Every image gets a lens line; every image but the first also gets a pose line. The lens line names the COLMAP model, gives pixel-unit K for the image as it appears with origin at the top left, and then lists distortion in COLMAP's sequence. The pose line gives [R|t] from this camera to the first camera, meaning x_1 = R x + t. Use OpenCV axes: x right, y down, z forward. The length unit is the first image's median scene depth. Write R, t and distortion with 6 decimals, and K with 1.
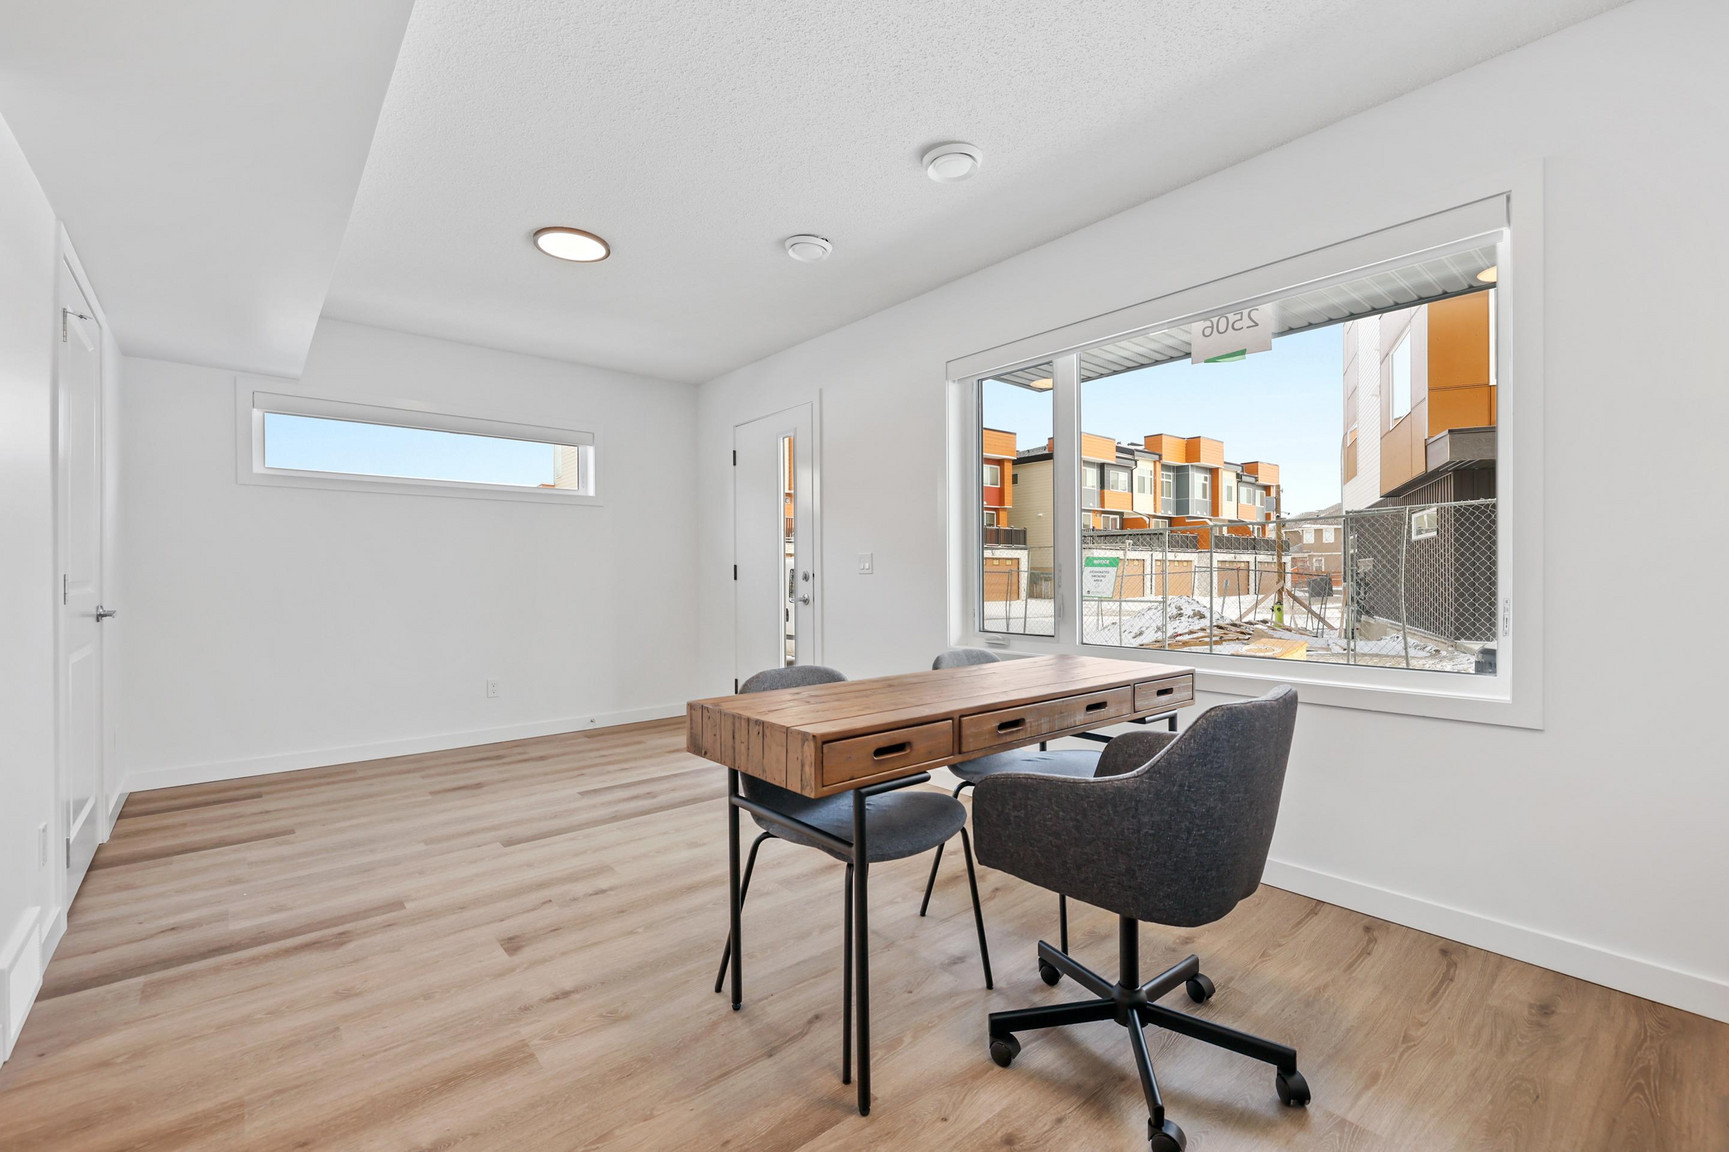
lens RADIAL K [[737.2, 0, 857.9], [0, 737.2, 565.8], [0, 0, 1]] dist [-0.000672, 0.000875]
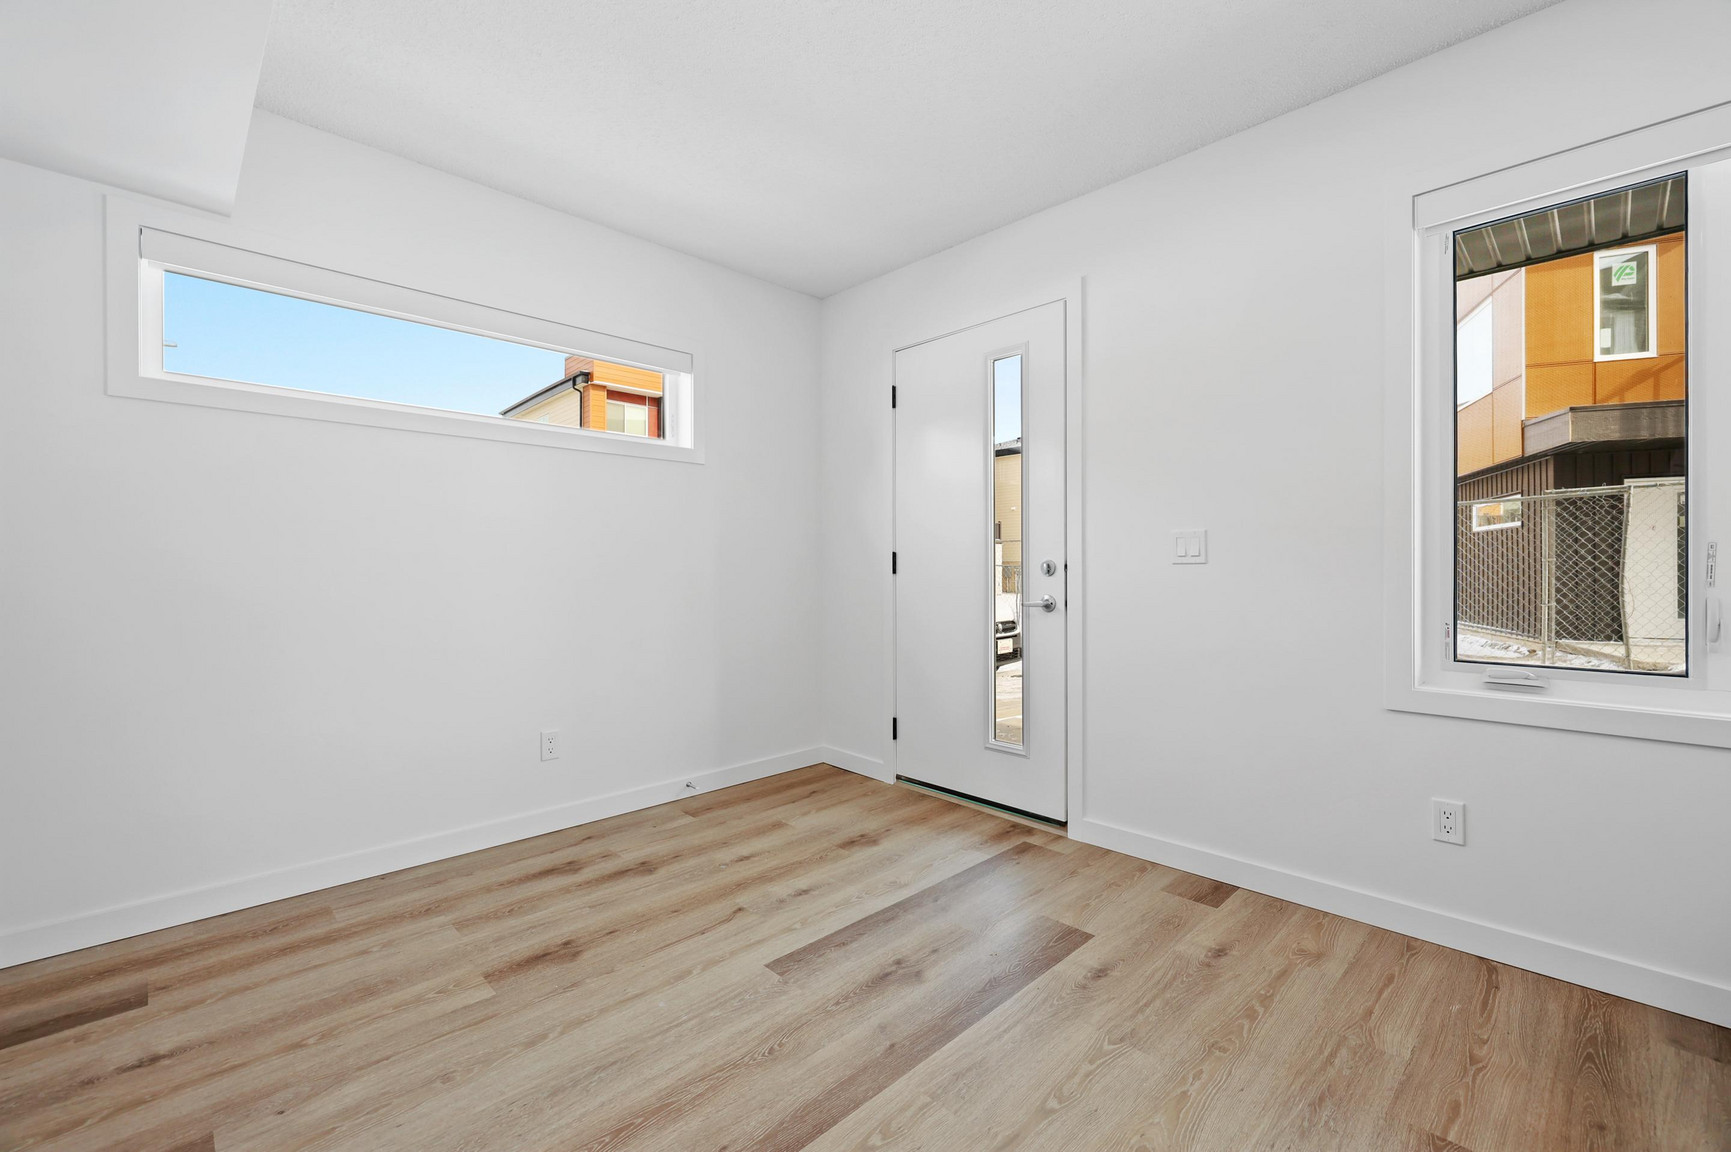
lens RADIAL K [[738.1, 0, 874.7], [0, 738.1, 570.6], [0, 0, 1]] dist [-0.000672, 0.000875]
pose [[0.997454, -0.001875, 0.071287, -0.229050], [0.000873, 0.999901, 0.014075, 0.005253], [-0.071306, -0.013977, 0.997357, 0.306672]]
